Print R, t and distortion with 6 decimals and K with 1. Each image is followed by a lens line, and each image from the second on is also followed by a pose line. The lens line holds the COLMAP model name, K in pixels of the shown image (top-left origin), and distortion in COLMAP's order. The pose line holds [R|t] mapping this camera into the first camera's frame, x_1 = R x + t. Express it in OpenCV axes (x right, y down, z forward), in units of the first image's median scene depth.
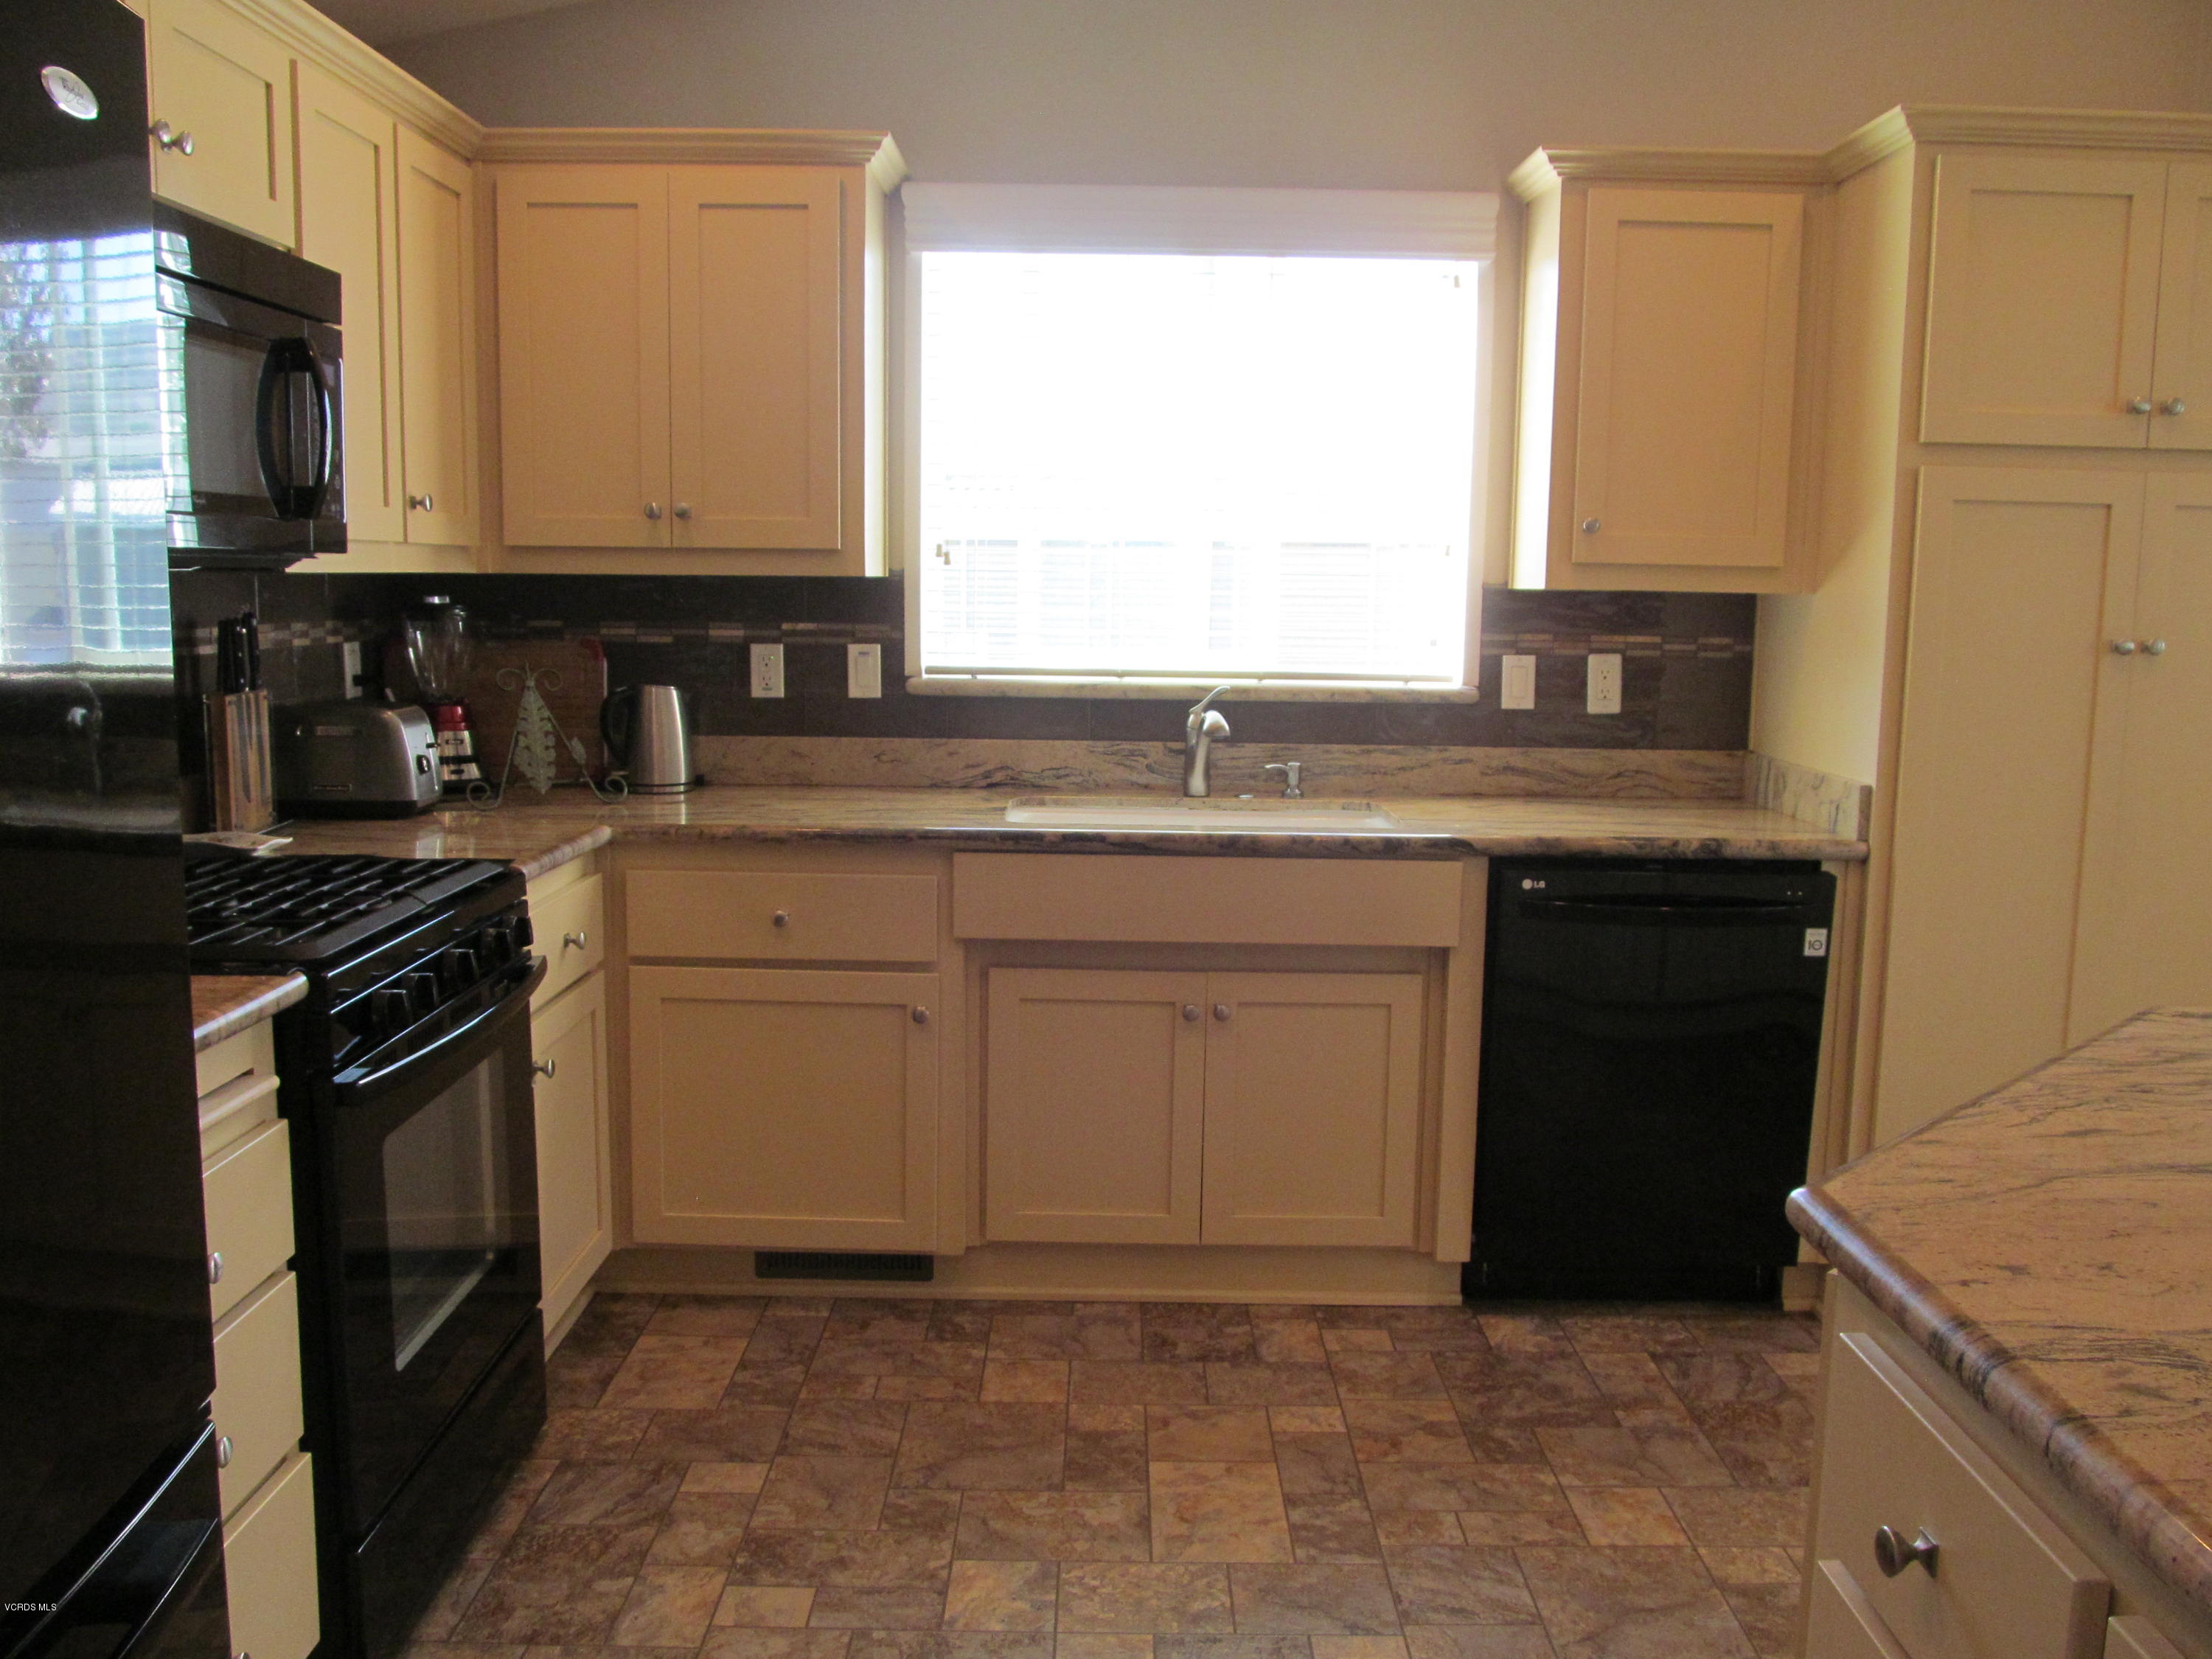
lens RADIAL K [[1848.2, 0, 1117.5], [0, 1848.2, 828.8], [0, 0, 1]] dist [-0.064502, 0.037114]
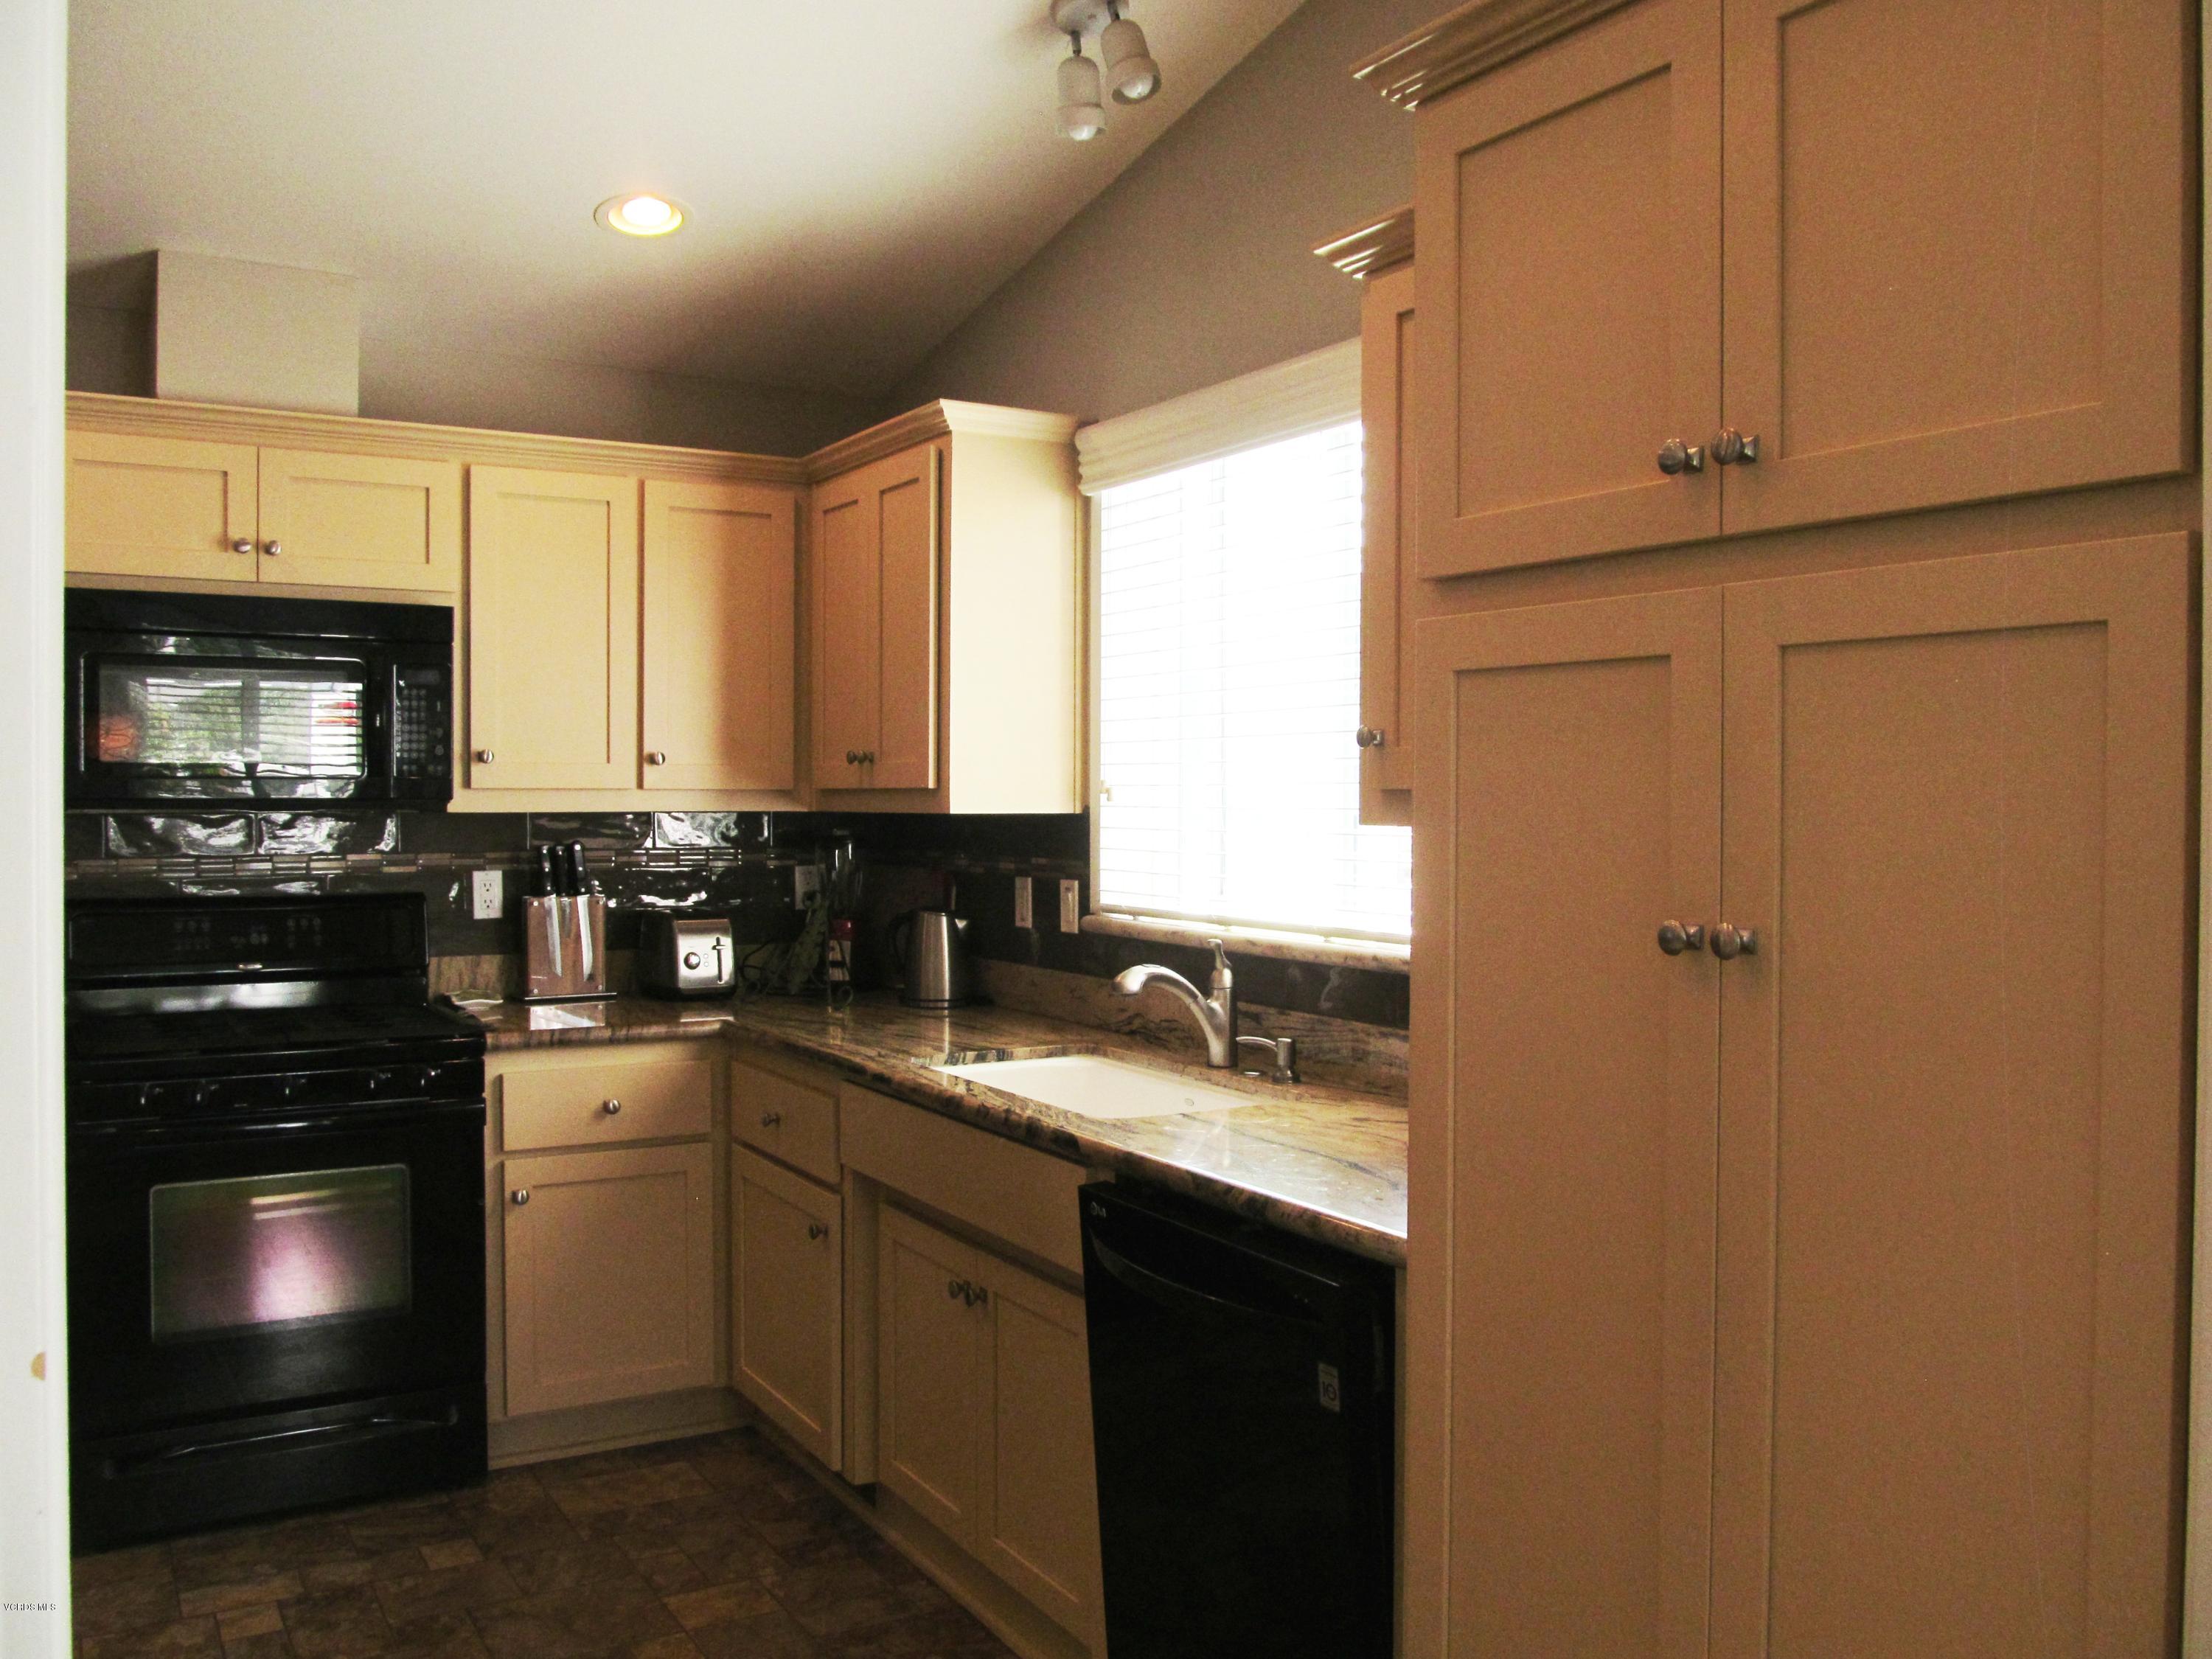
lens RADIAL K [[1846.6, 0, 1106.0], [0, 1846.6, 829.5], [0, 0, 1]] dist [-0.061113, 0.029416]
pose [[0.508225, 0.002579, -0.861220, 0.852145], [-0.110529, 0.991921, -0.062255, -0.076440], [0.854102, 0.126829, 0.504404, 0.576871]]
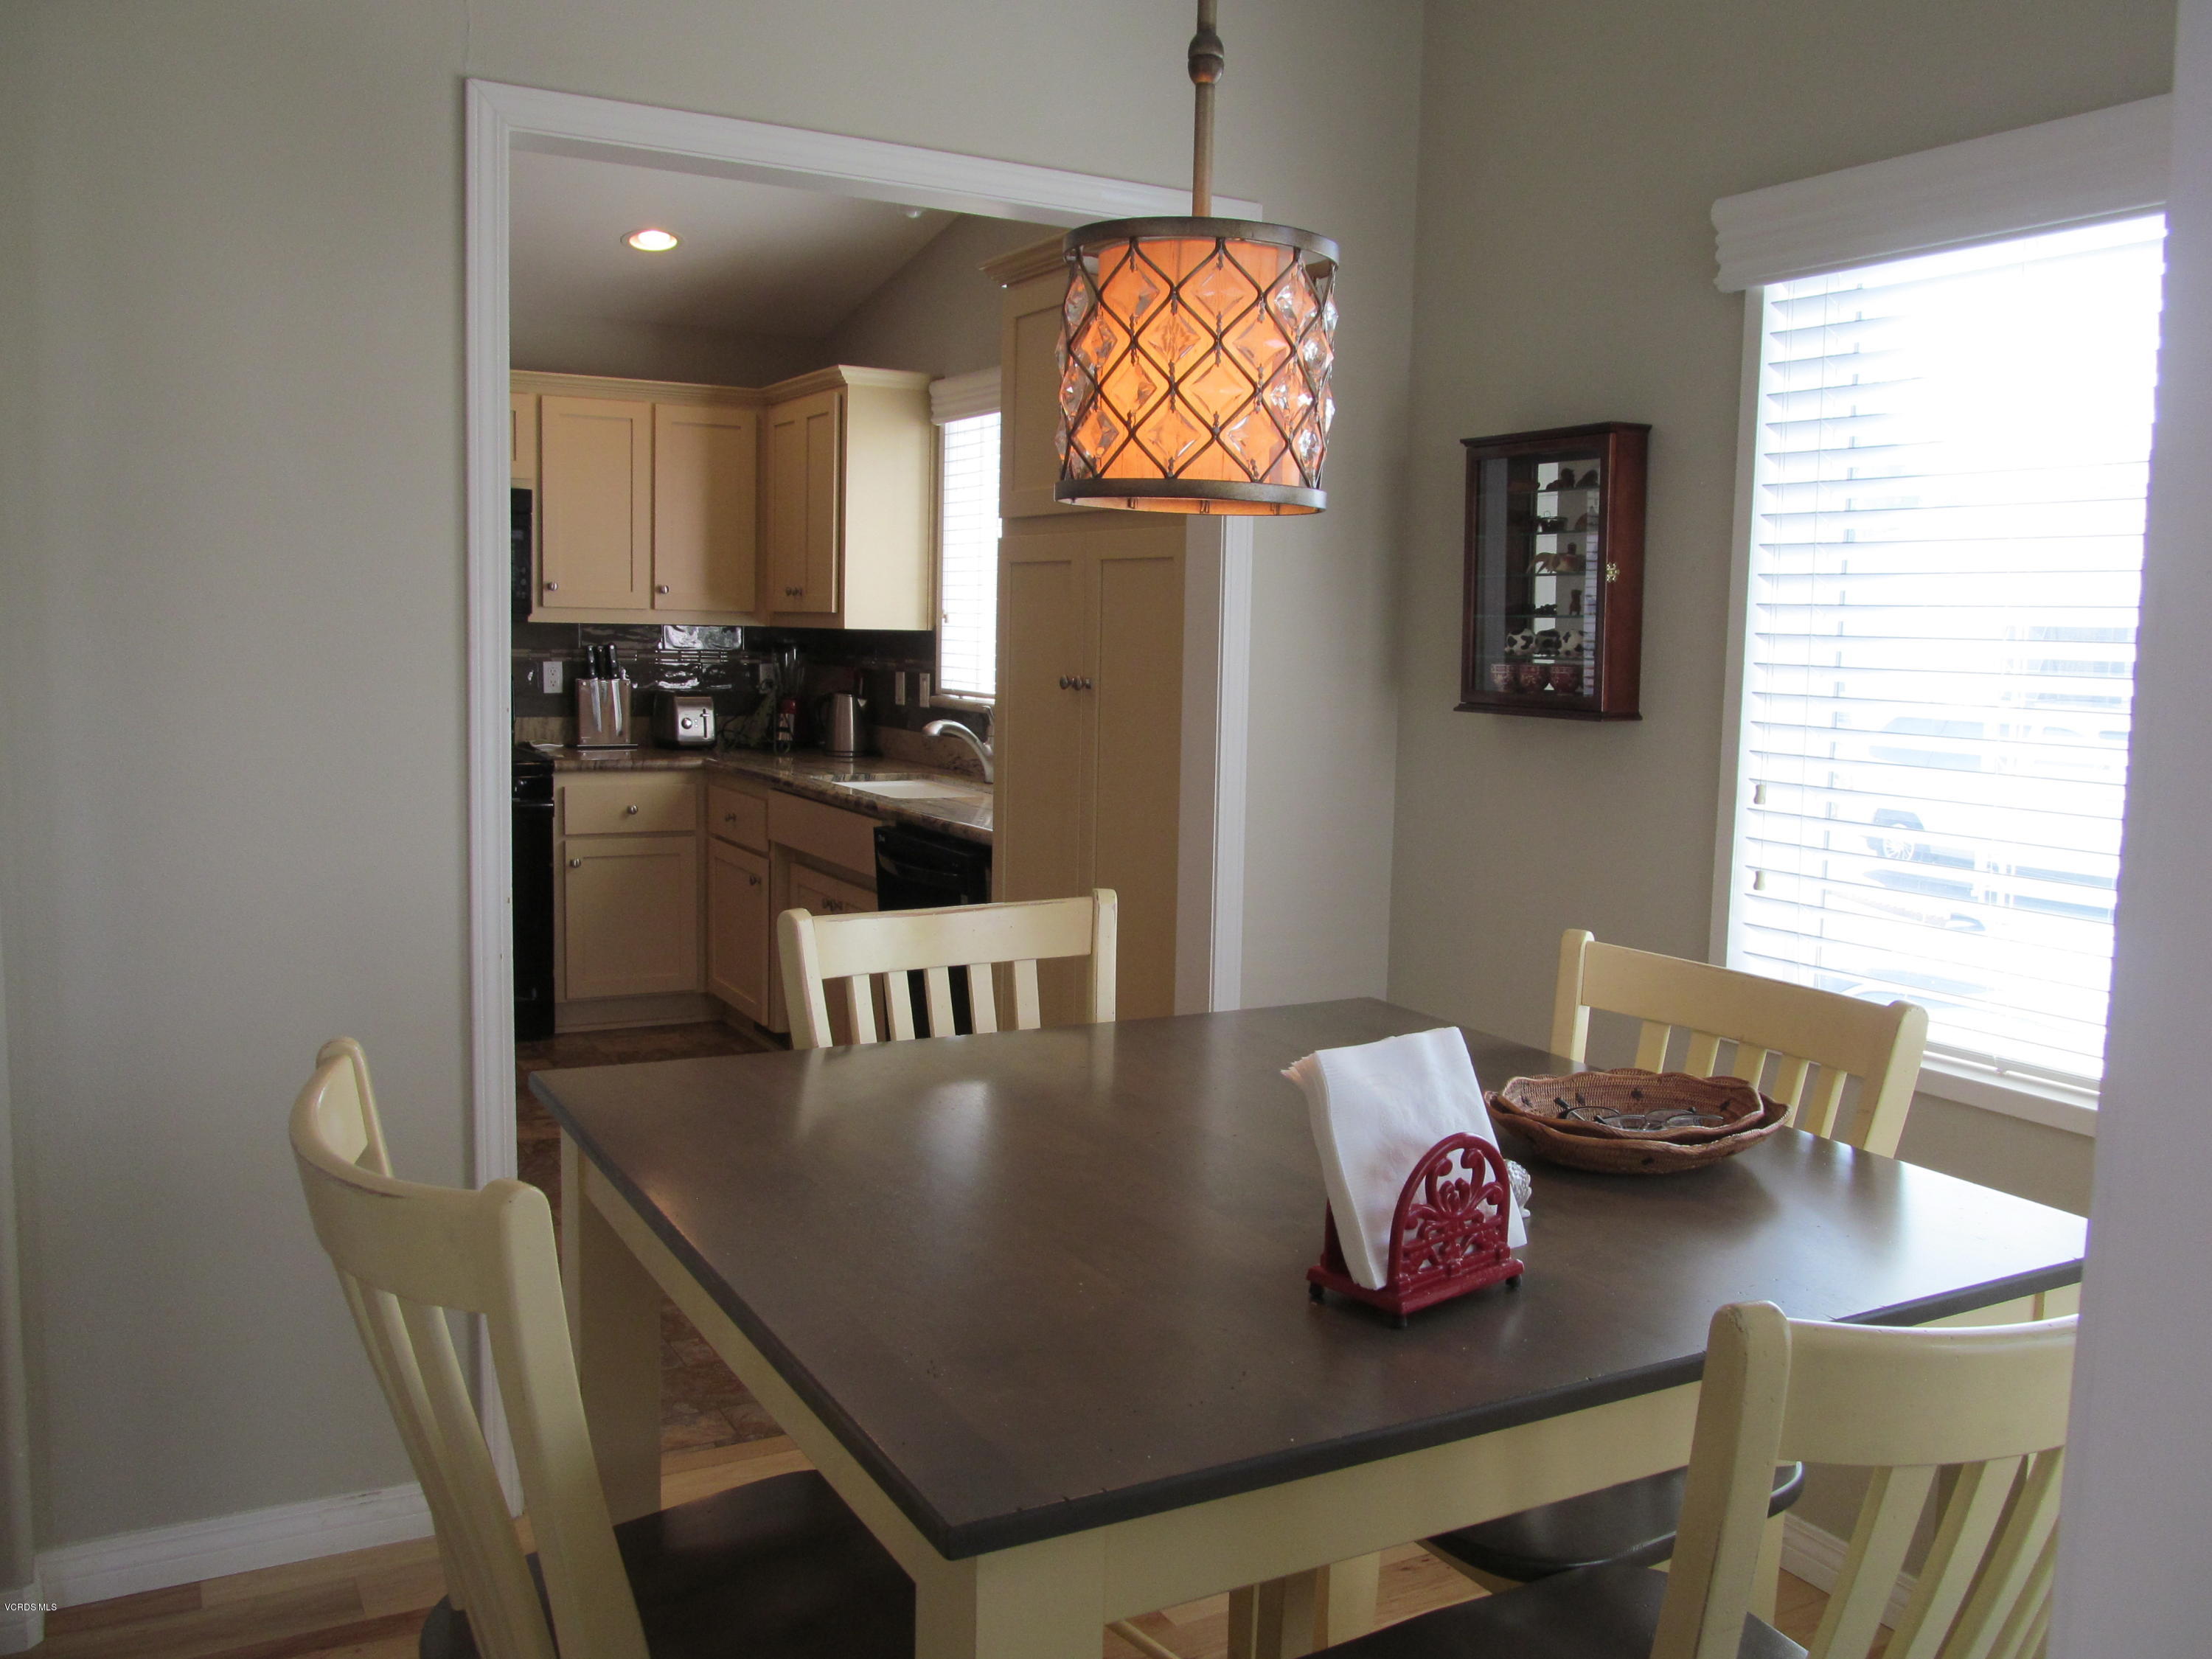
lens RADIAL K [[1812.2, 0, 1098.9], [0, 1812.2, 830.9], [0, 0, 1]] dist [-0.050355, 0.005260]
pose [[0.488845, 0.096776, -0.866986, 1.477842], [-0.134233, 0.990337, 0.034858, -0.046735], [0.861981, 0.099338, 0.497112, 0.426693]]
